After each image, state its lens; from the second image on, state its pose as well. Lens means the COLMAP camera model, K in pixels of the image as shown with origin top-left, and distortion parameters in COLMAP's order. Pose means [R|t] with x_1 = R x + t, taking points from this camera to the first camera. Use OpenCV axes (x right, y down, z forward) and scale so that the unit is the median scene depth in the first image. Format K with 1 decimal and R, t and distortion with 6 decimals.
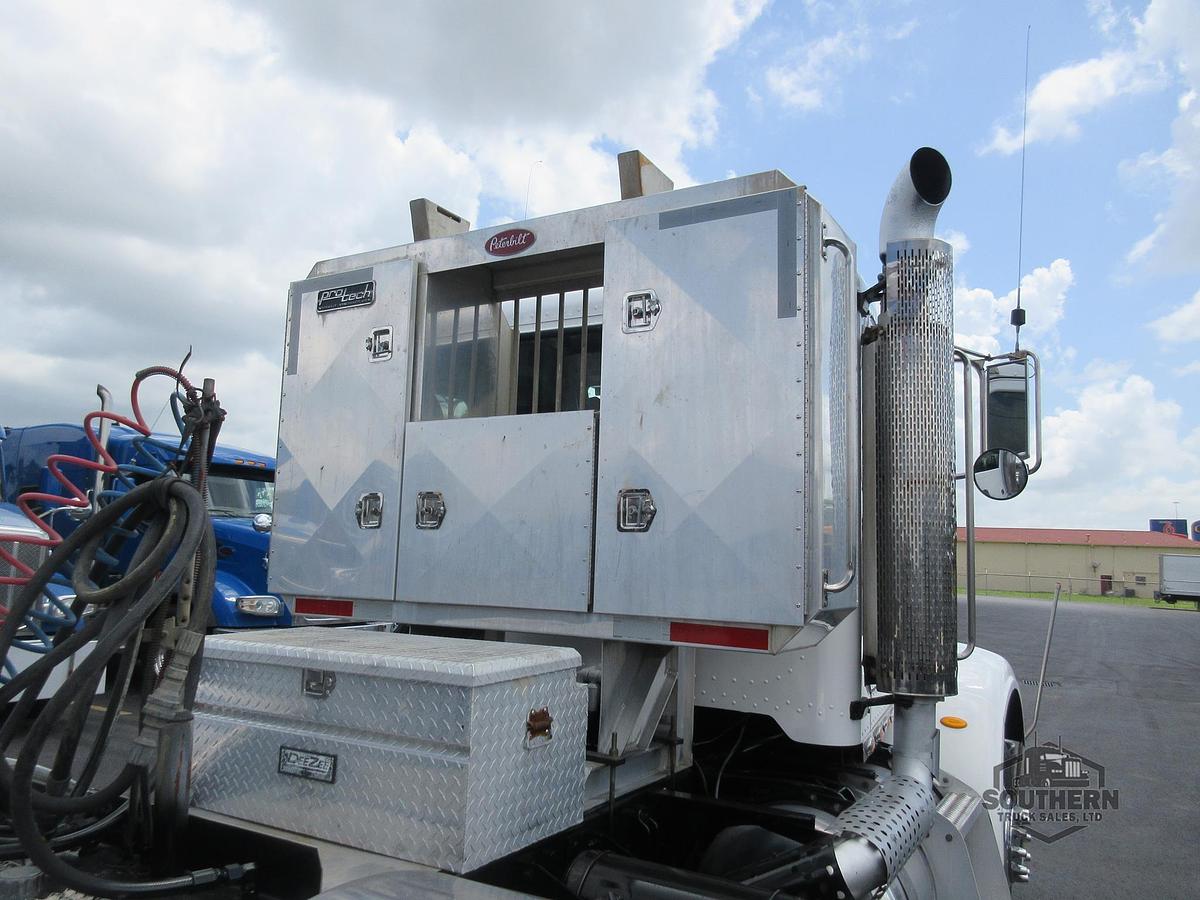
lens RADIAL K [[888.5, 0, 603.9], [0, 888.5, 443.7], [0, 0, 1]] dist [-0.001872, 0.020415]
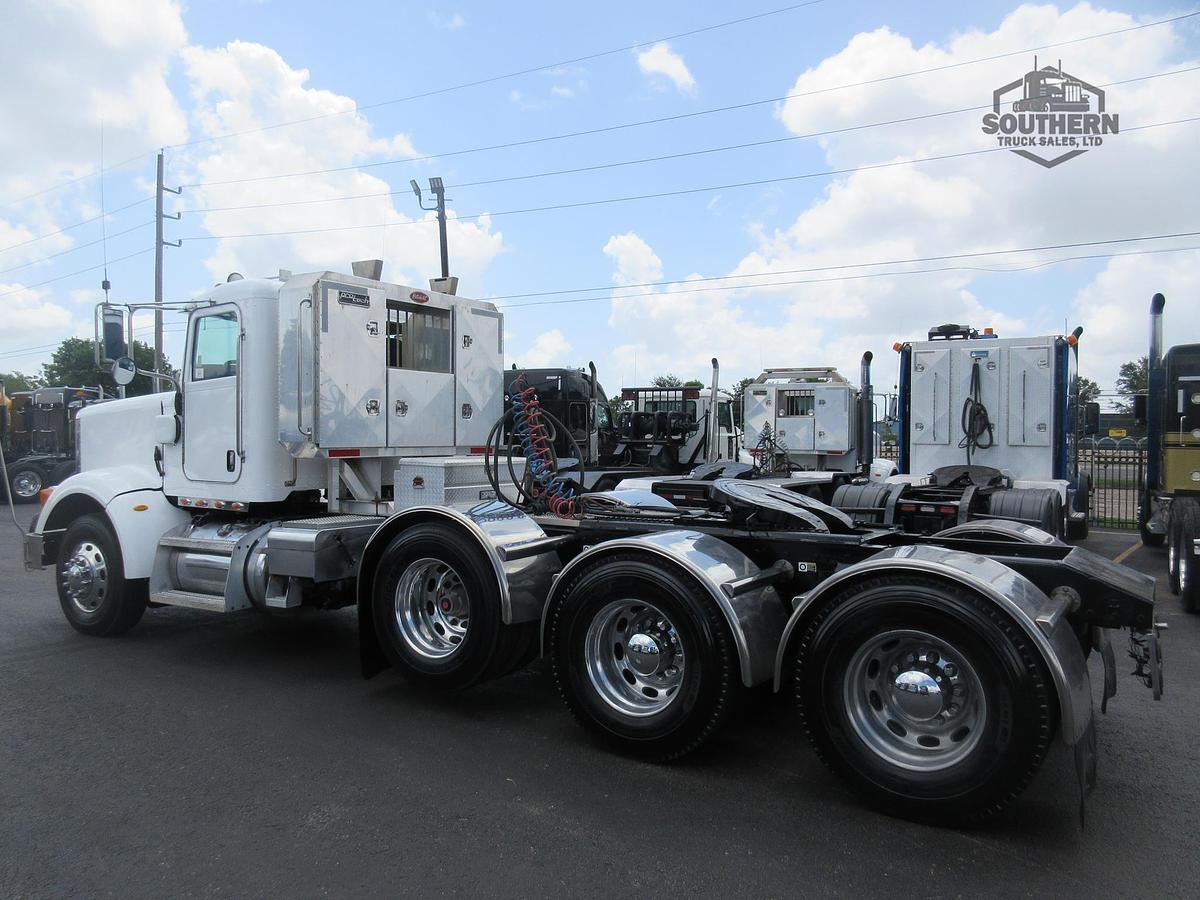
lens RADIAL K [[888.5, 0, 599.0], [0, 888.5, 446.8], [0, 0, 1]] dist [-0.001872, 0.020415]
pose [[0.047763, -0.047096, 0.997748, -2.449064], [-0.131137, 0.989946, 0.053005, -0.015856], [-0.990213, -0.133373, 0.041107, 0.354878]]
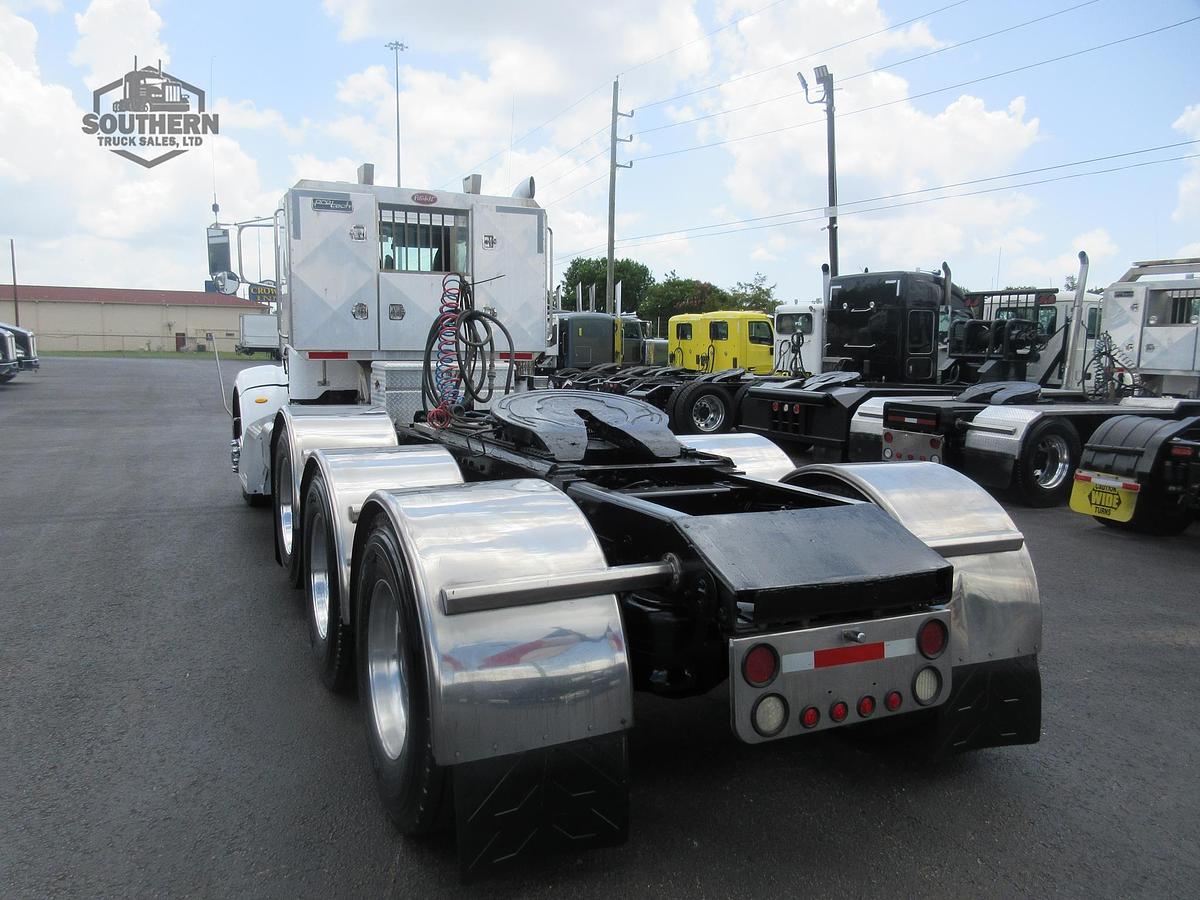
lens RADIAL K [[888.5, 0, 609.4], [0, 888.5, 444.8], [0, 0, 1]] dist [-0.001872, 0.020415]
pose [[0.555904, -0.120264, 0.822501, -1.820956], [-0.105012, 0.971391, 0.213008, -0.141620], [-0.824587, -0.204785, 0.527371, -0.777838]]
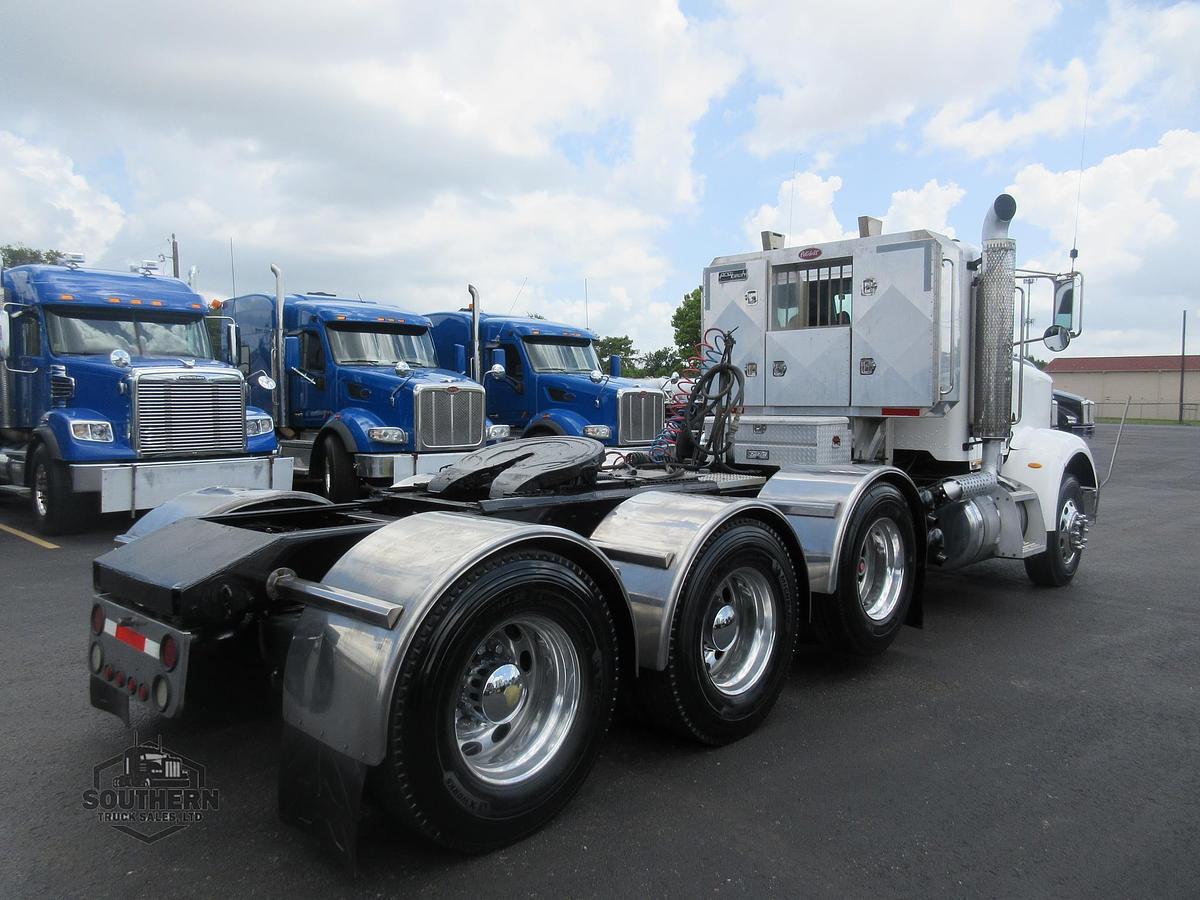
lens RADIAL K [[888.5, 0, 608.8], [0, 888.5, 437.1], [0, 0, 1]] dist [-0.001872, 0.020415]
pose [[0.973751, -0.020077, -0.226729, -0.098985], [0.057586, 0.985426, 0.160059, -0.151590], [0.220212, -0.168914, 0.960716, -1.429274]]
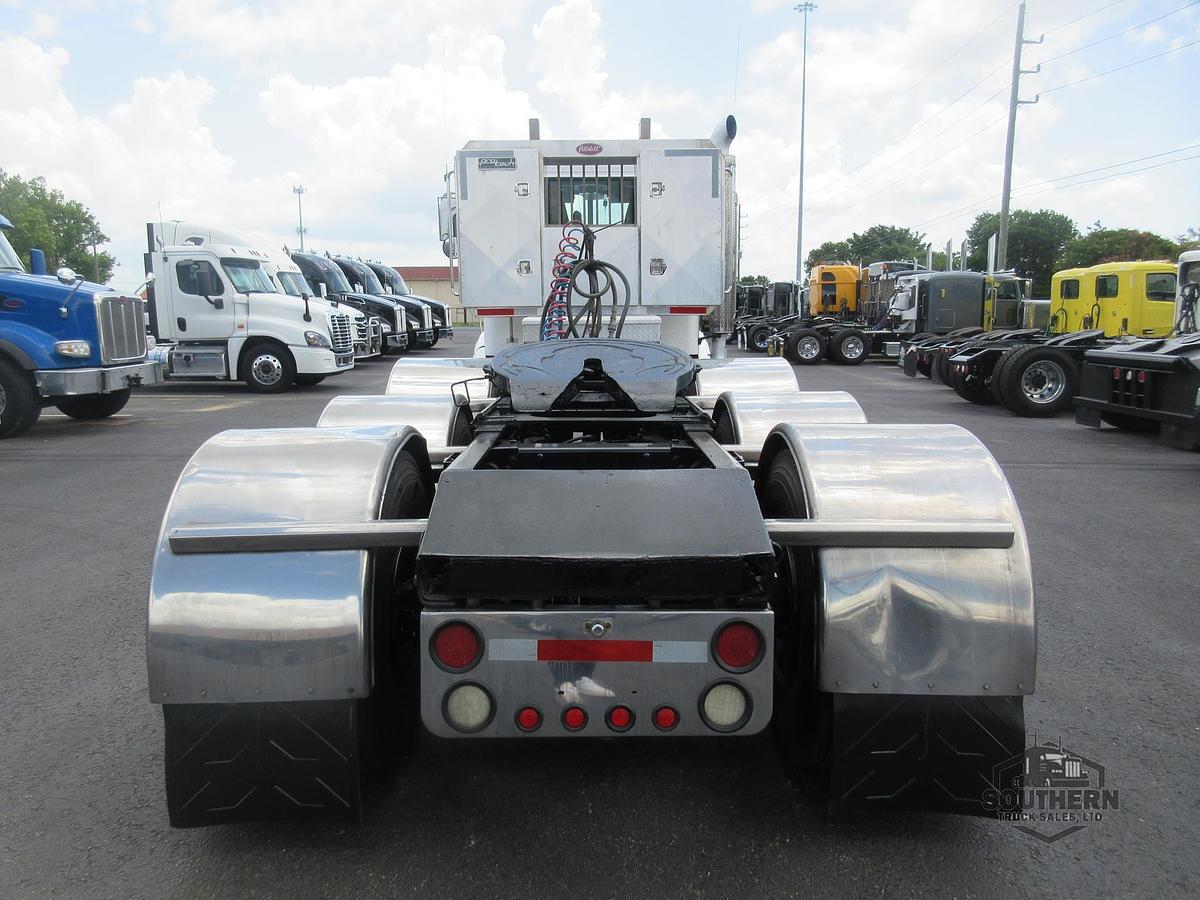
lens RADIAL K [[888.5, 0, 614.6], [0, 888.5, 459.9], [0, 0, 1]] dist [-0.001872, 0.020415]
pose [[0.855673, -0.124142, 0.502407, -1.283125], [-0.032568, 0.955961, 0.291680, -0.126186], [-0.516491, -0.265945, 0.813947, -1.108396]]
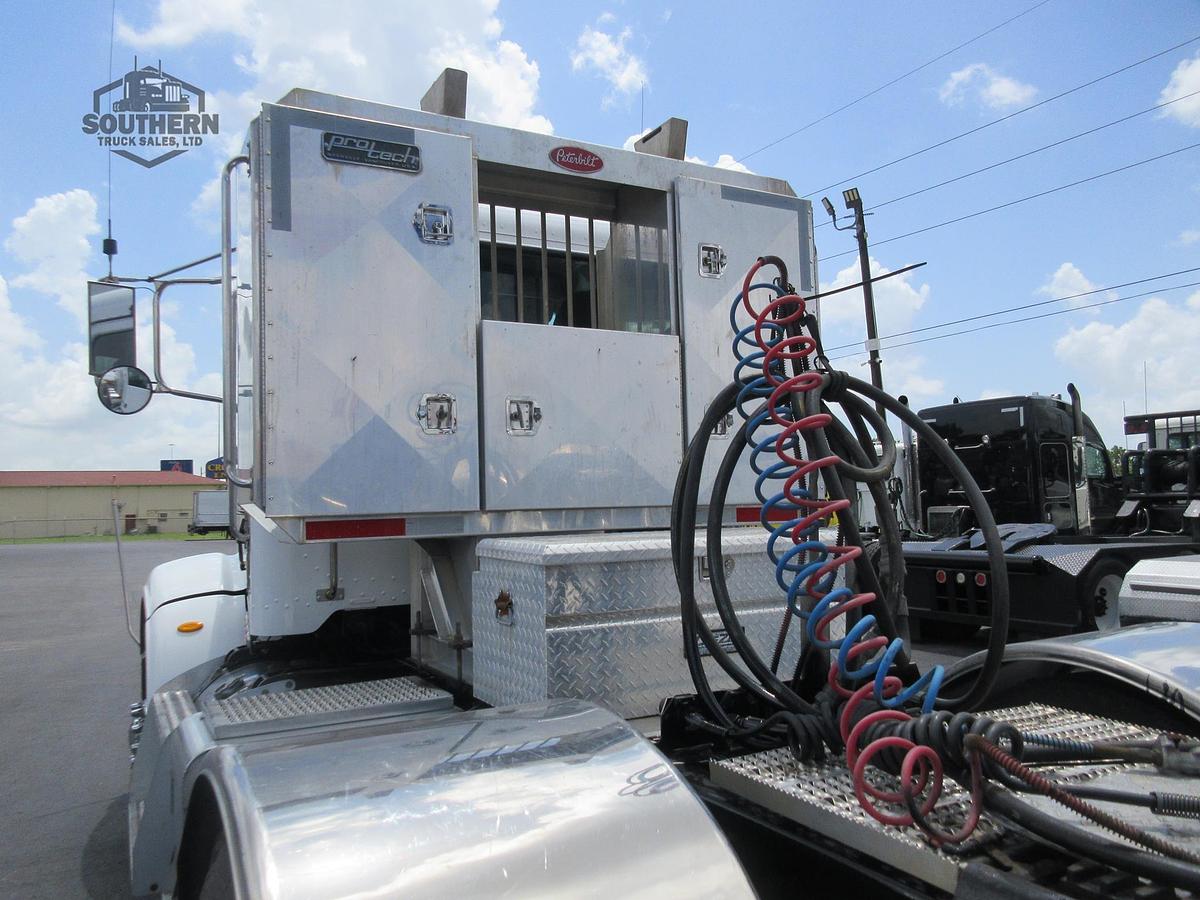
lens RADIAL K [[888.5, 0, 603.8], [0, 888.5, 453.4], [0, 0, 1]] dist [-0.001872, 0.020415]
pose [[0.522346, 0.003088, 0.852728, -0.947258], [-0.068385, 0.996924, 0.038280, 0.070827], [-0.849987, -0.078309, 0.520951, 0.398139]]
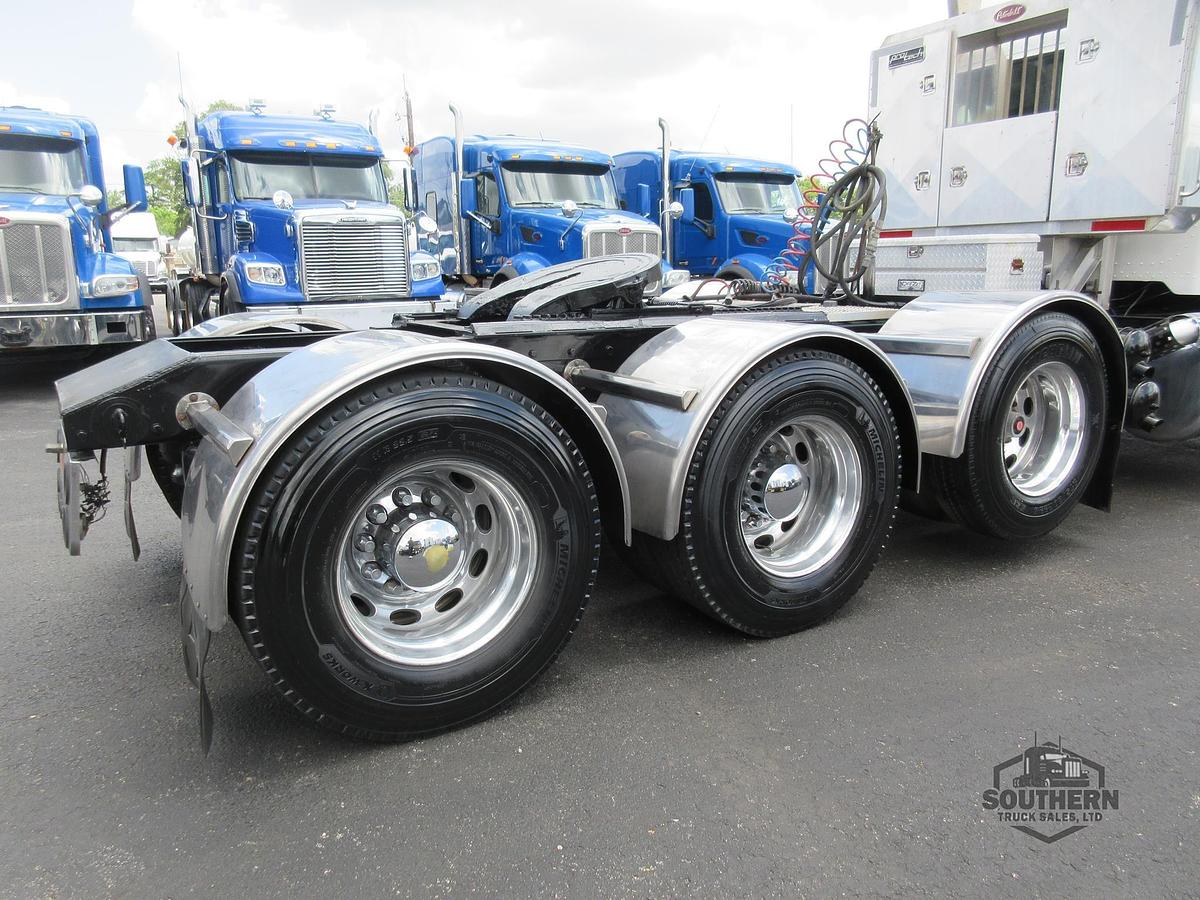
lens RADIAL K [[888.5, 0, 610.4], [0, 888.5, 443.8], [0, 0, 1]] dist [-0.001872, 0.020415]
pose [[0.879756, 0.056924, -0.472006, 0.078043], [0.098022, 0.949758, 0.297239, -0.018741], [0.465212, -0.307765, 0.829975, -1.070484]]
